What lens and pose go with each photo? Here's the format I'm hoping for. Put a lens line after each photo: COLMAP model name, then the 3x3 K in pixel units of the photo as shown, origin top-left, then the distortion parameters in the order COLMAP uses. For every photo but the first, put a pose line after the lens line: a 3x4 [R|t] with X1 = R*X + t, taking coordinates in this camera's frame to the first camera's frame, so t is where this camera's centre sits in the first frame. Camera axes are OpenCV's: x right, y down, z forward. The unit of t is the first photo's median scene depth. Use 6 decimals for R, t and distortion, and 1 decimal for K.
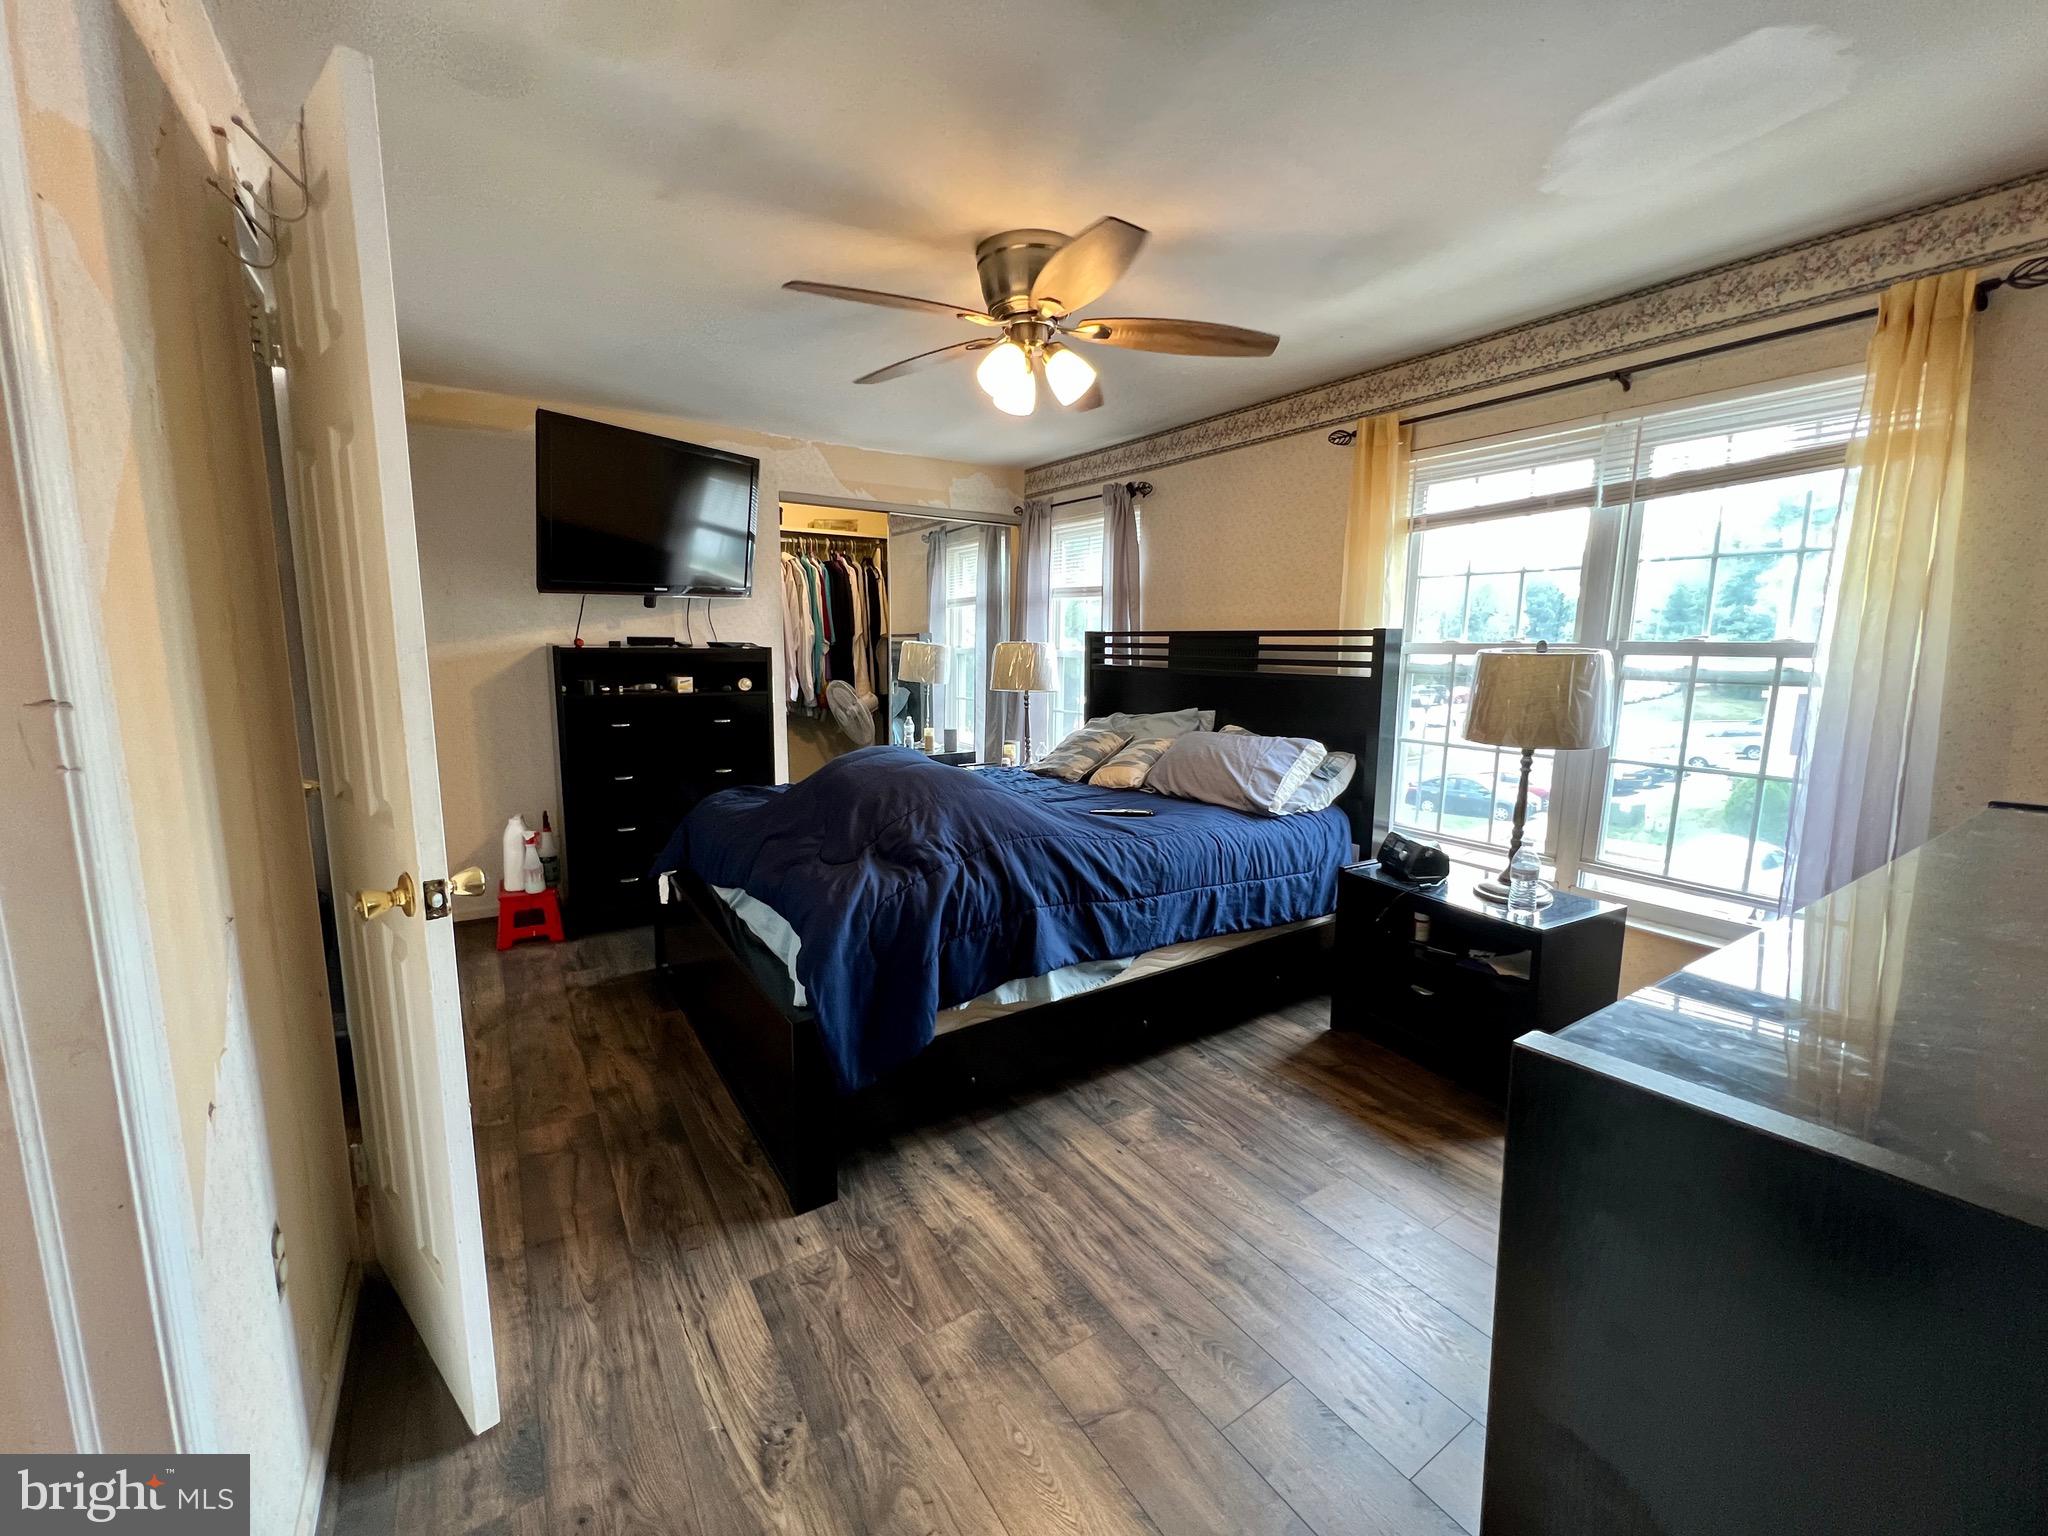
lens RADIAL K [[819.1, 0, 1015.3], [0, 819.1, 770.2], [0, 0, 1]] dist [-0.005951, 0.000541]
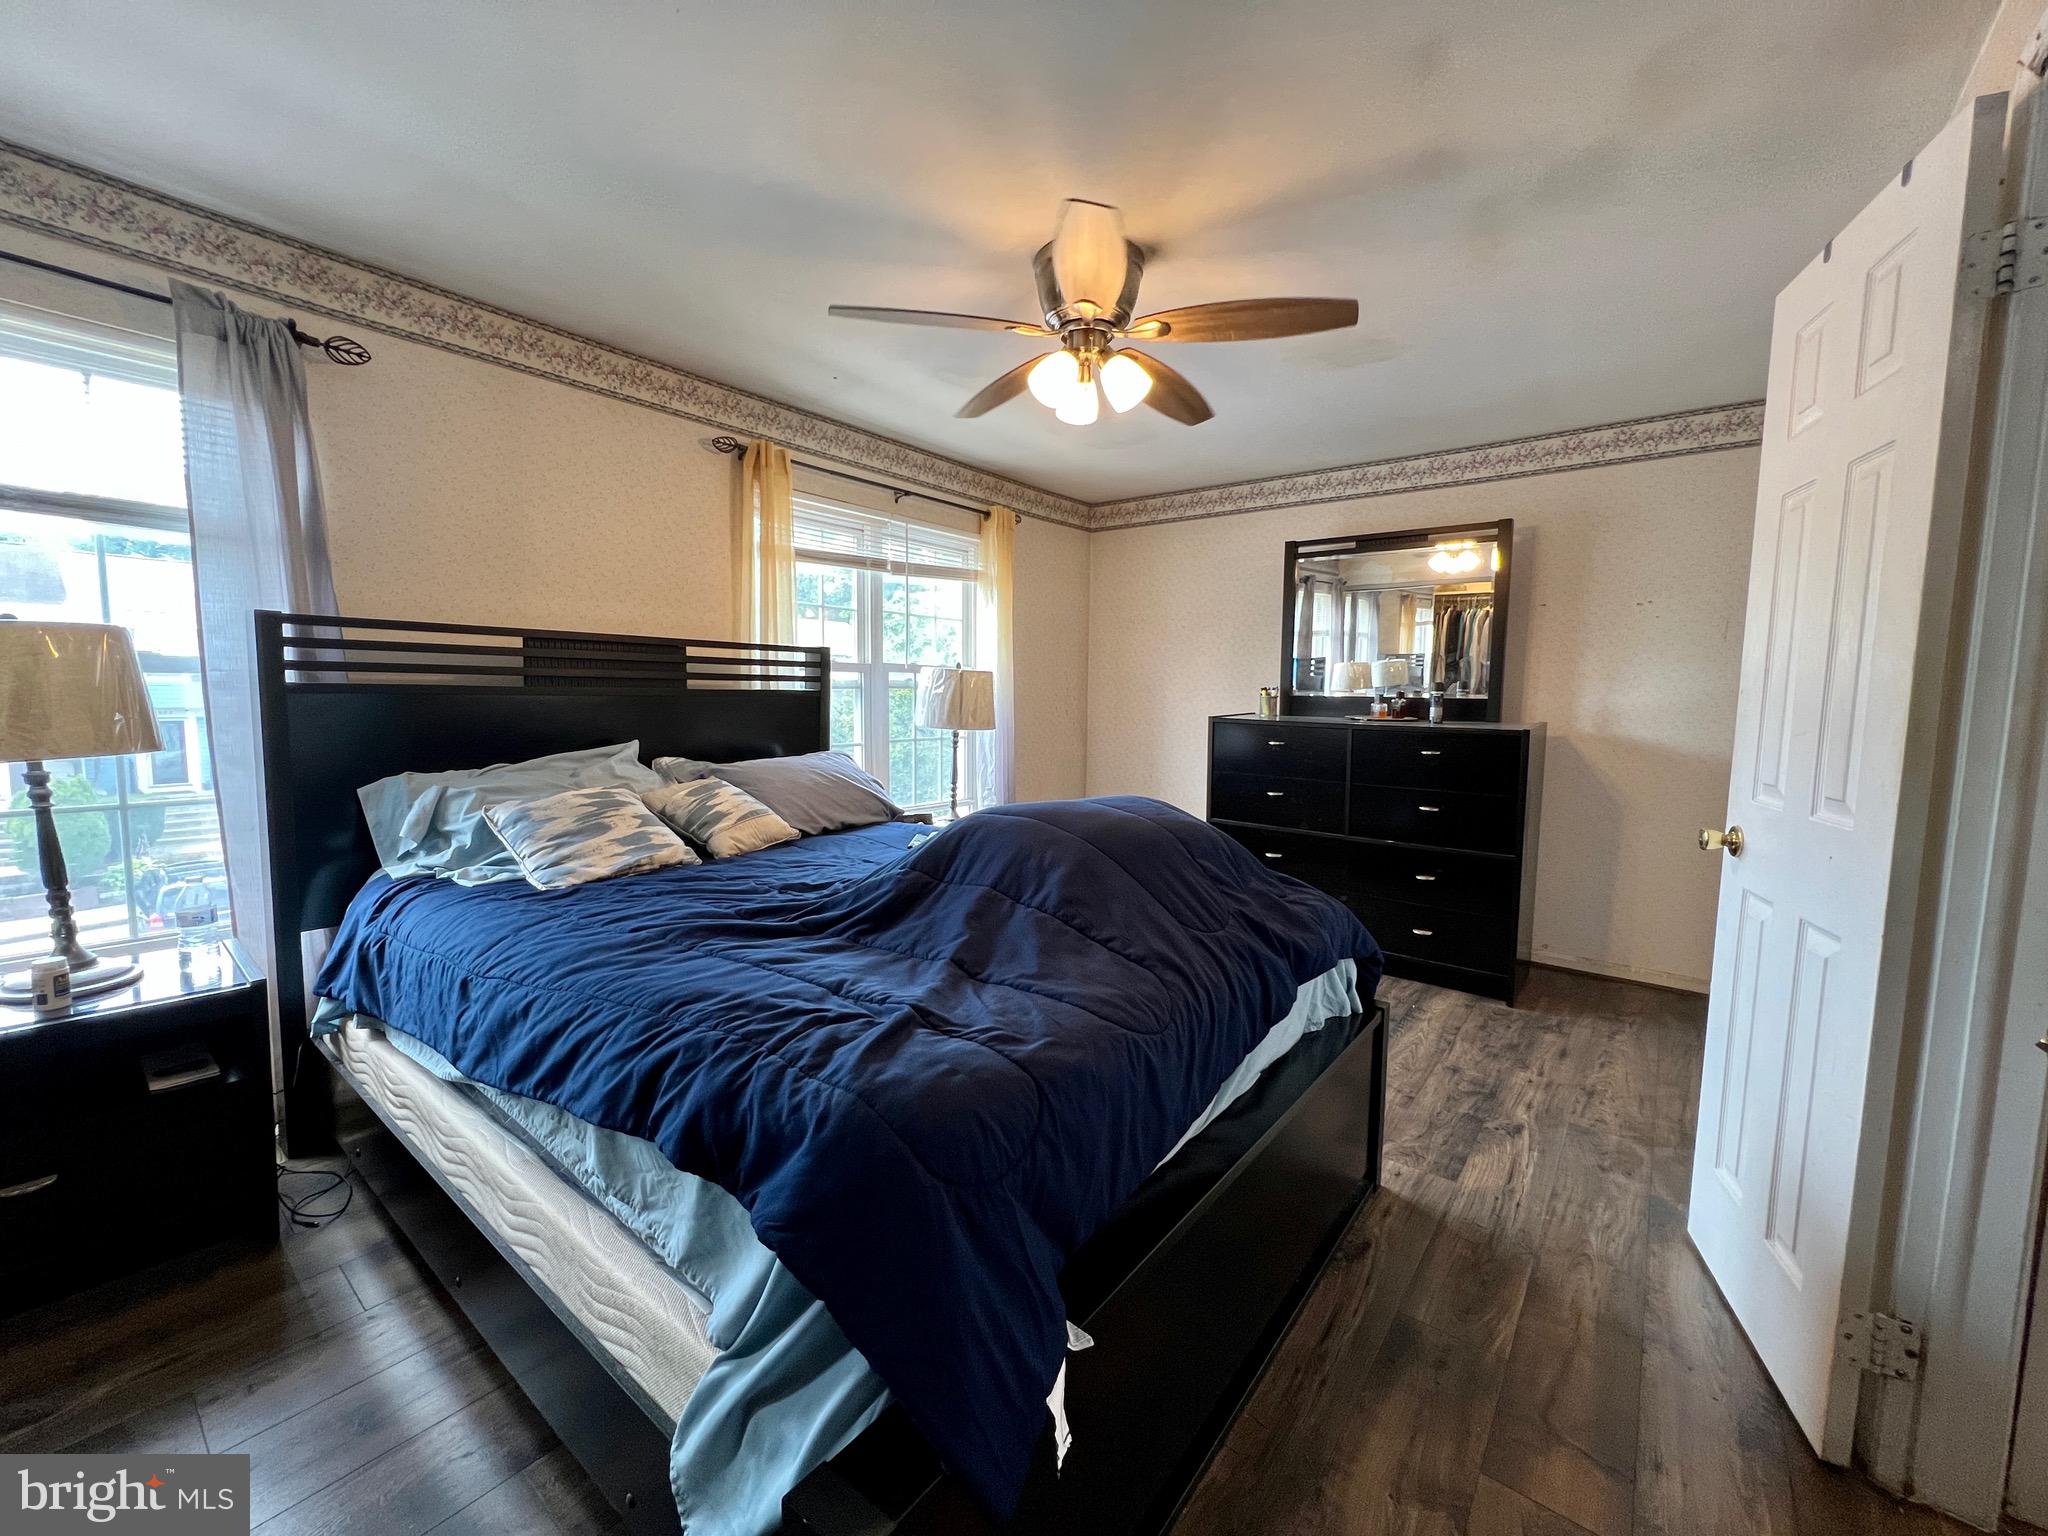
lens RADIAL K [[819.1, 0, 1026.2], [0, 819.1, 757.7], [0, 0, 1]] dist [-0.005951, 0.000541]
pose [[-0.318481, -0.095157, 0.943141, -0.858829], [0.124593, 0.982115, 0.141162, -0.176975], [-0.939705, 0.162466, -0.300929, 1.324889]]
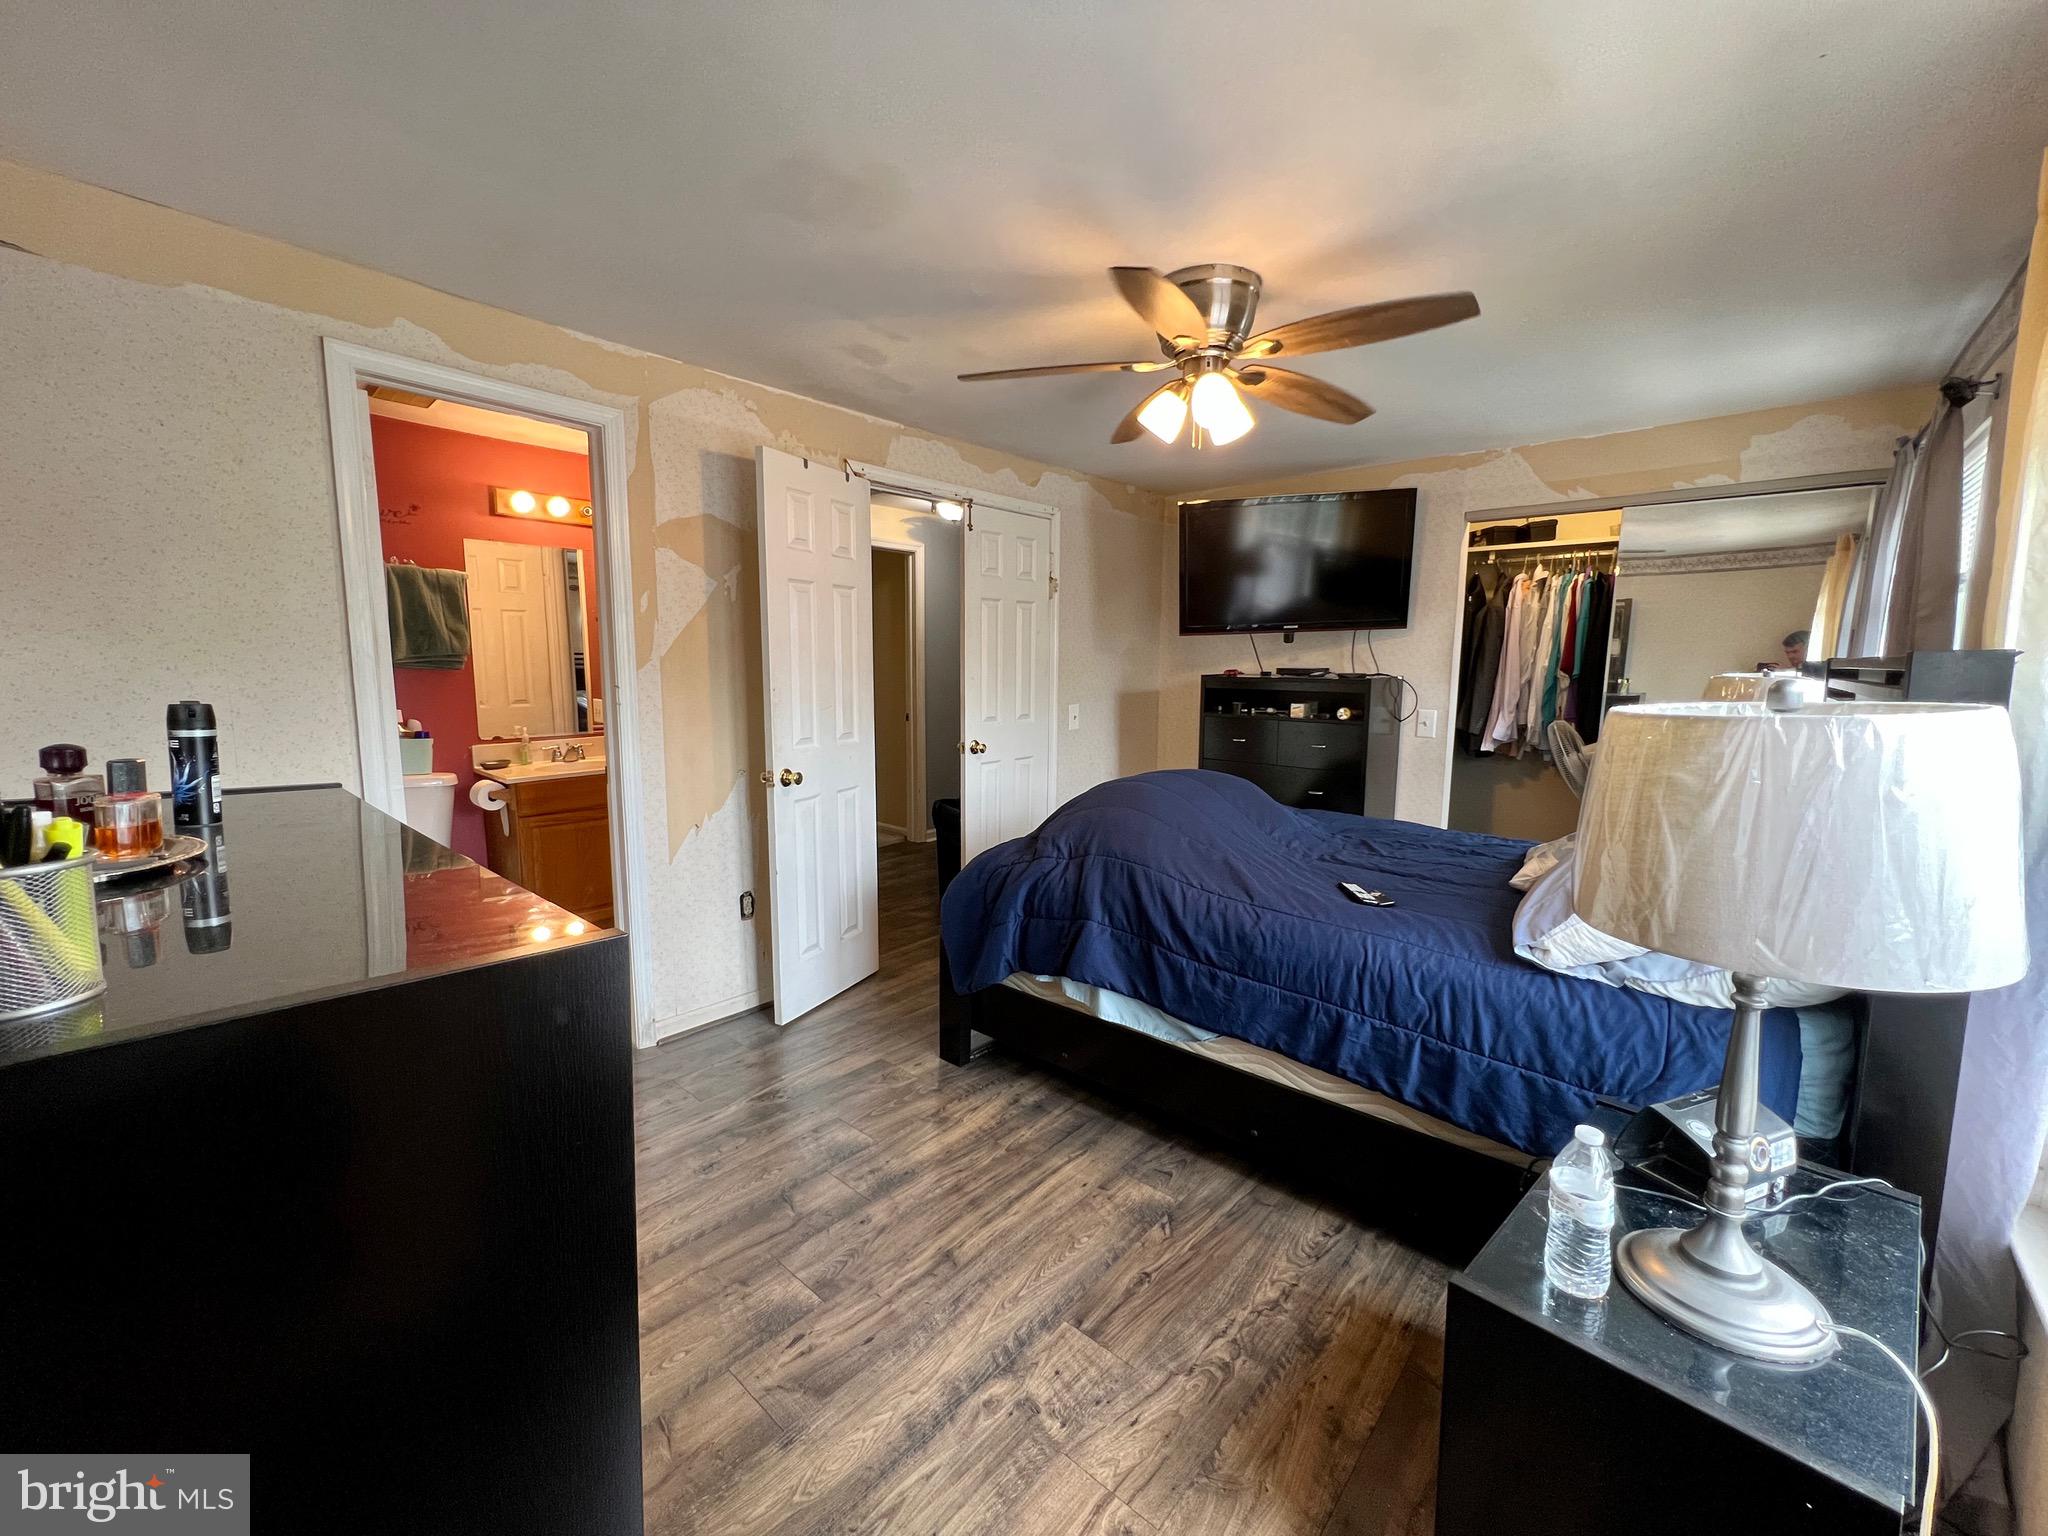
lens RADIAL K [[819.1, 0, 1019.6], [0, 819.1, 761.1], [0, 0, 1]] dist [-0.005951, 0.000541]
pose [[0.259812, 0.109935, -0.959381, 0.895513], [-0.153017, 0.985633, 0.071504, -0.089938], [0.953459, 0.128224, 0.272901, 0.523827]]
